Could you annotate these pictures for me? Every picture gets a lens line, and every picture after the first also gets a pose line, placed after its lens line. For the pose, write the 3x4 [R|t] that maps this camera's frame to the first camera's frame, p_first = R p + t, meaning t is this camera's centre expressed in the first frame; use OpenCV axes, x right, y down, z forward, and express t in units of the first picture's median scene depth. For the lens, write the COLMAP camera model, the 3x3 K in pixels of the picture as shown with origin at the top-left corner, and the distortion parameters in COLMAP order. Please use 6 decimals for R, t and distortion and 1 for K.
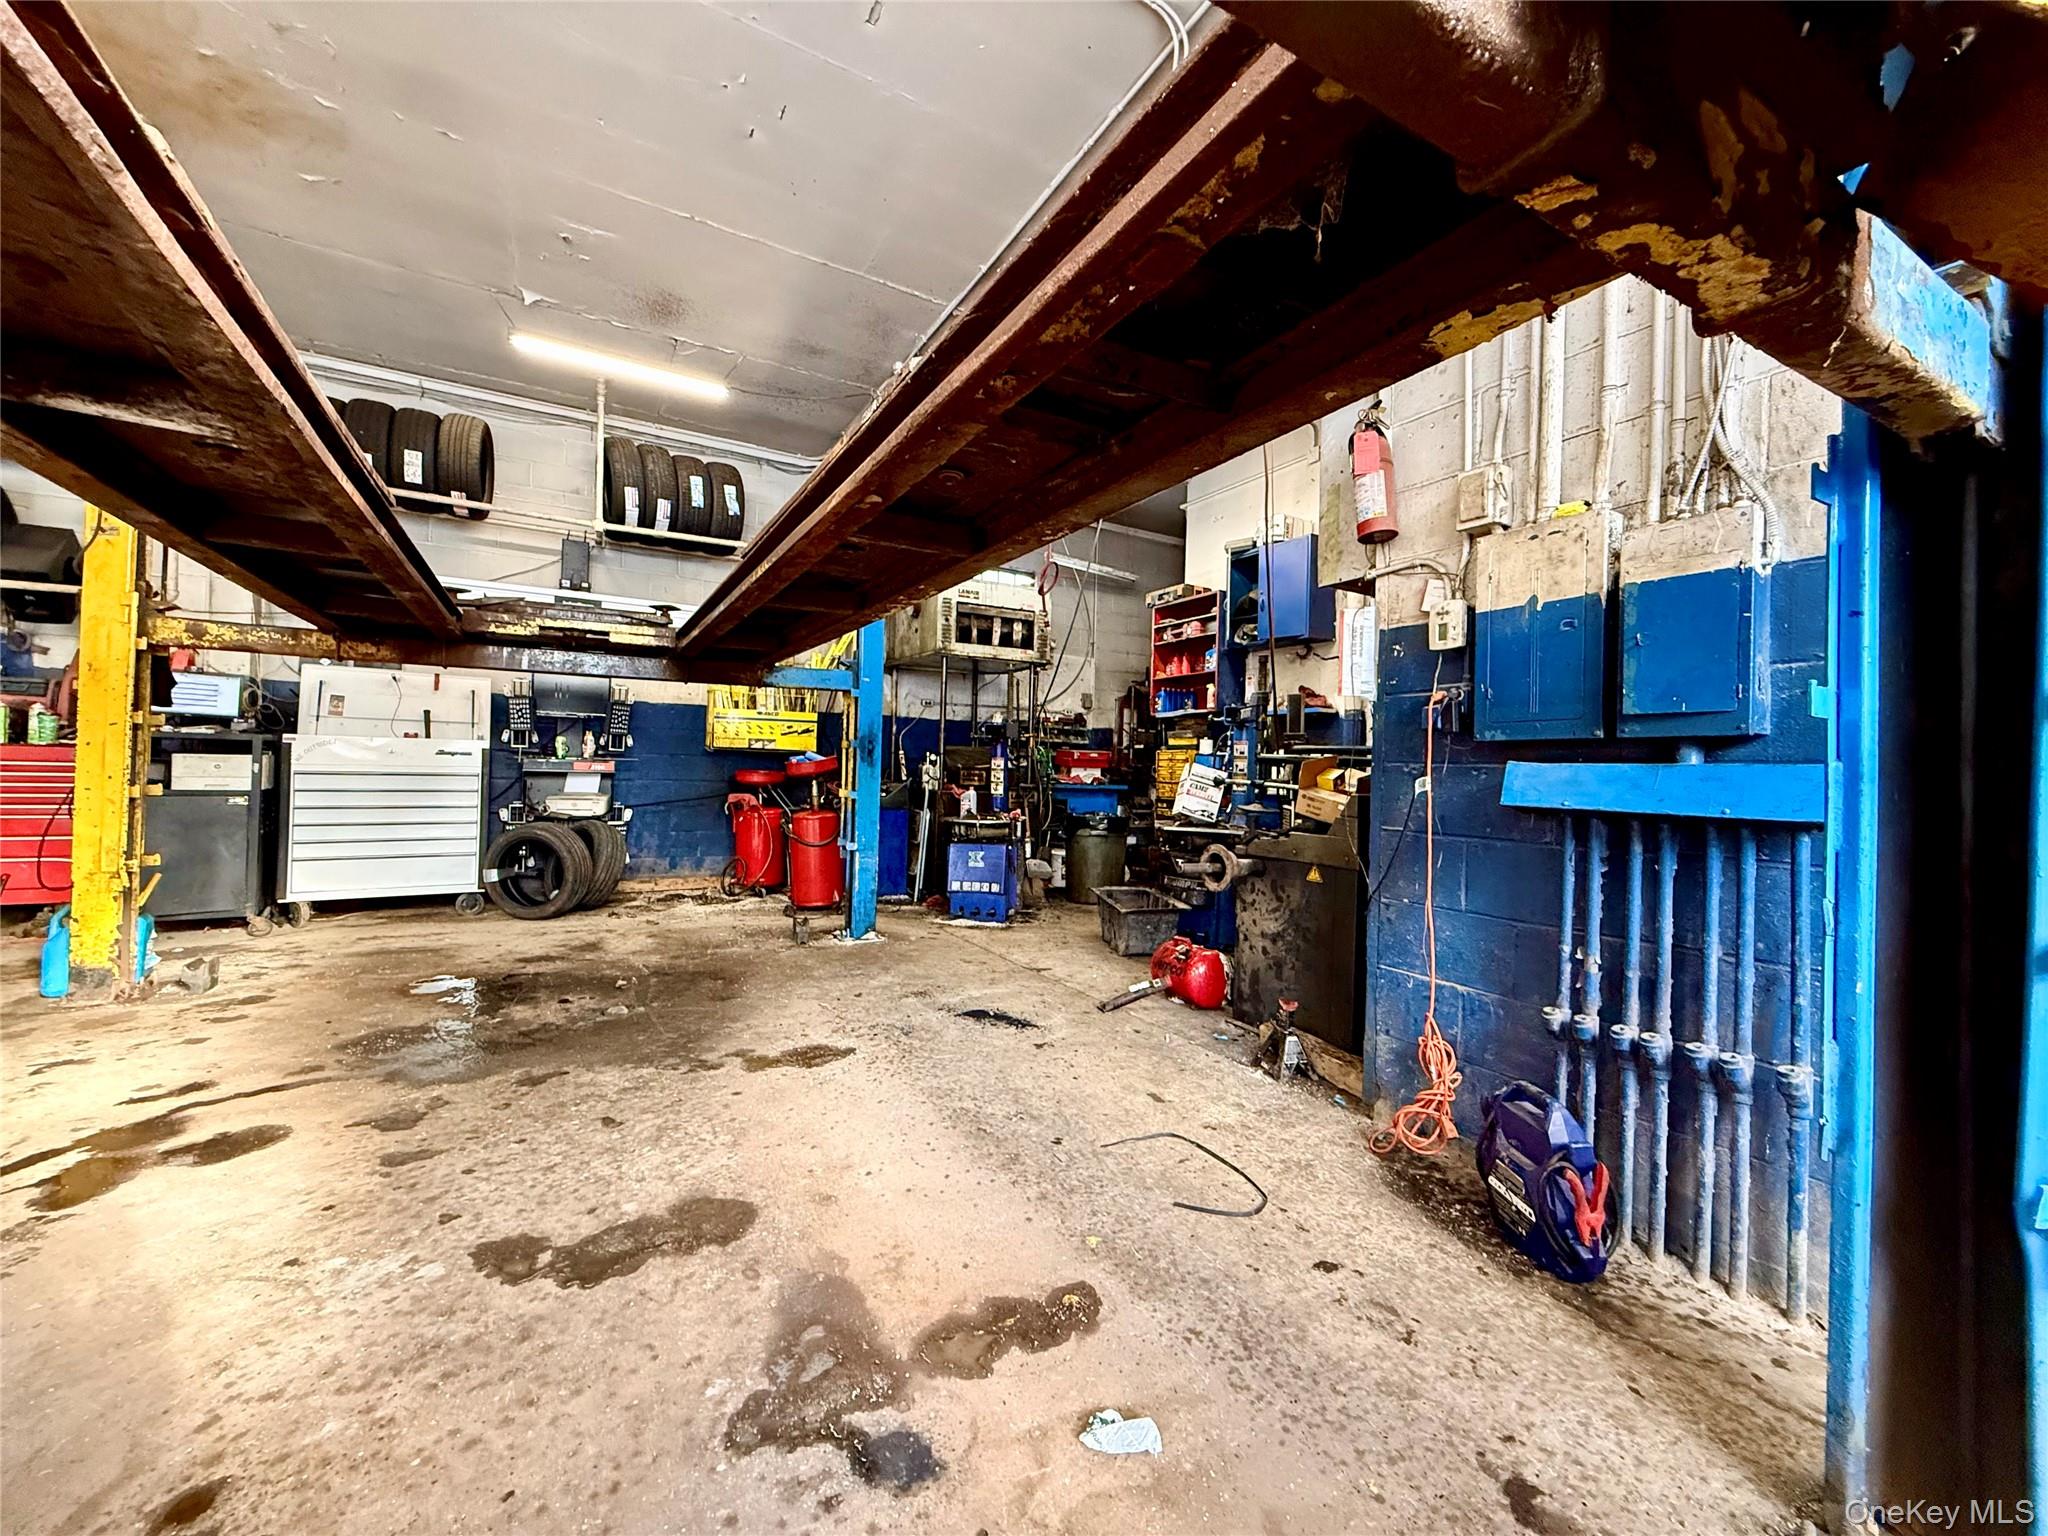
lens RADIAL K [[814.1, 0, 1016.5], [0, 814.1, 765.9], [0, 0, 1]] dist [0.001881, -0.000310]
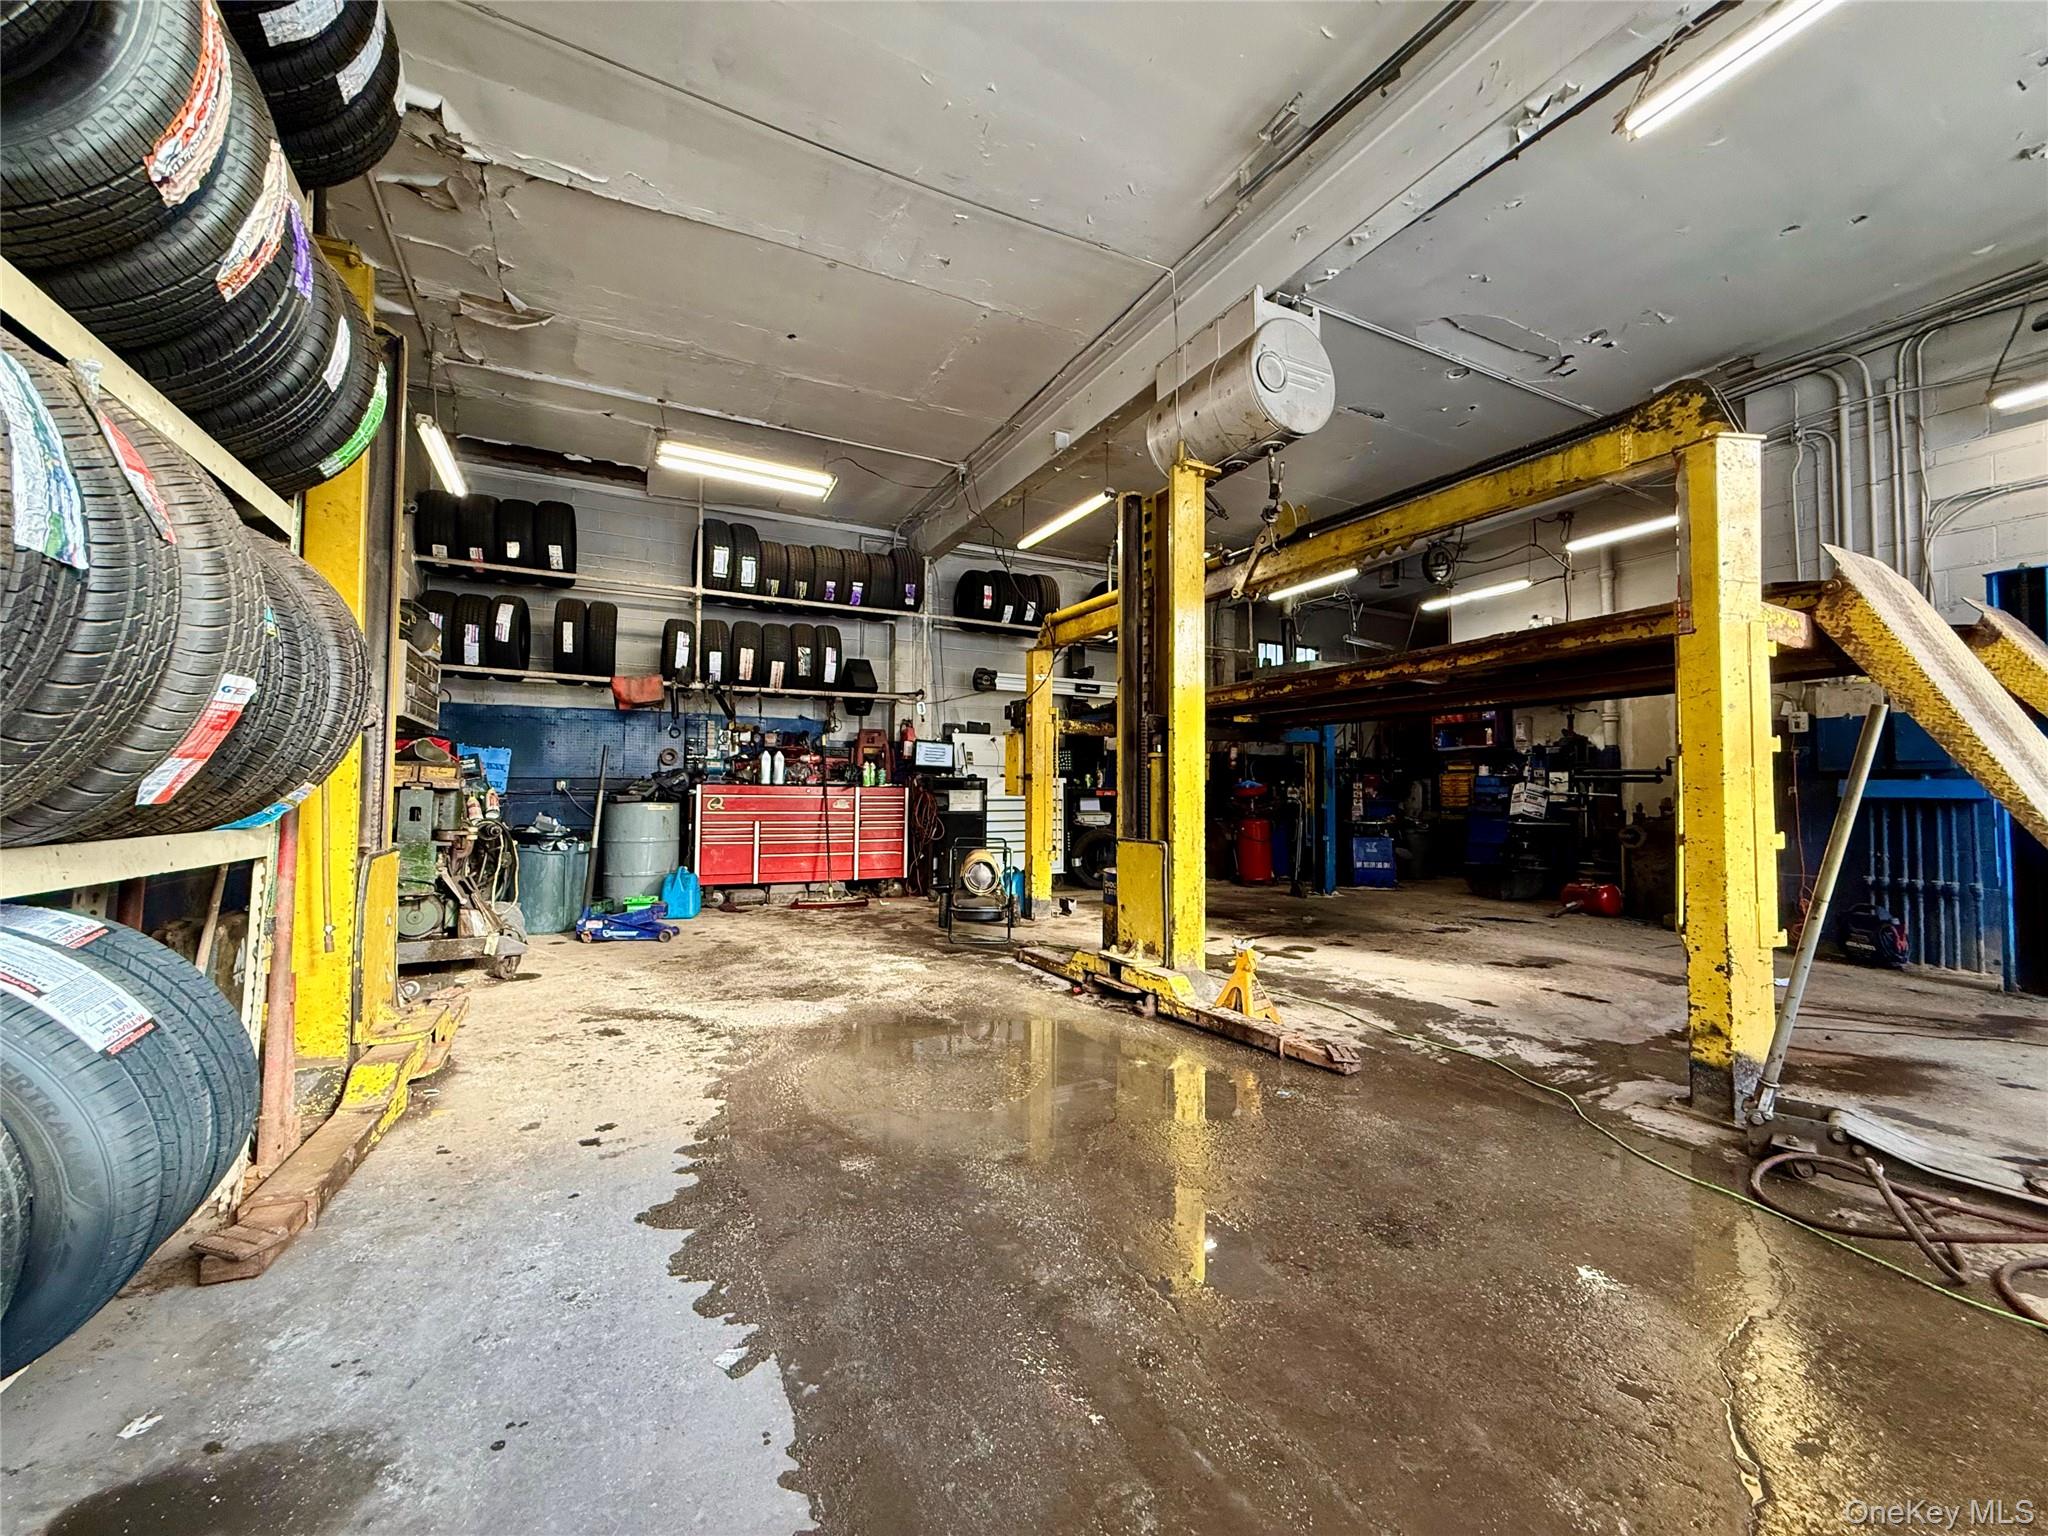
lens RADIAL K [[814.1, 0, 1016.5], [0, 814.1, 765.9], [0, 0, 1]] dist [0.001881, -0.000310]
pose [[0.999382, -0.022582, -0.026927, -0.799473], [0.021820, 0.999362, -0.028275, -0.013914], [0.027548, 0.027670, 0.999237, -0.676619]]
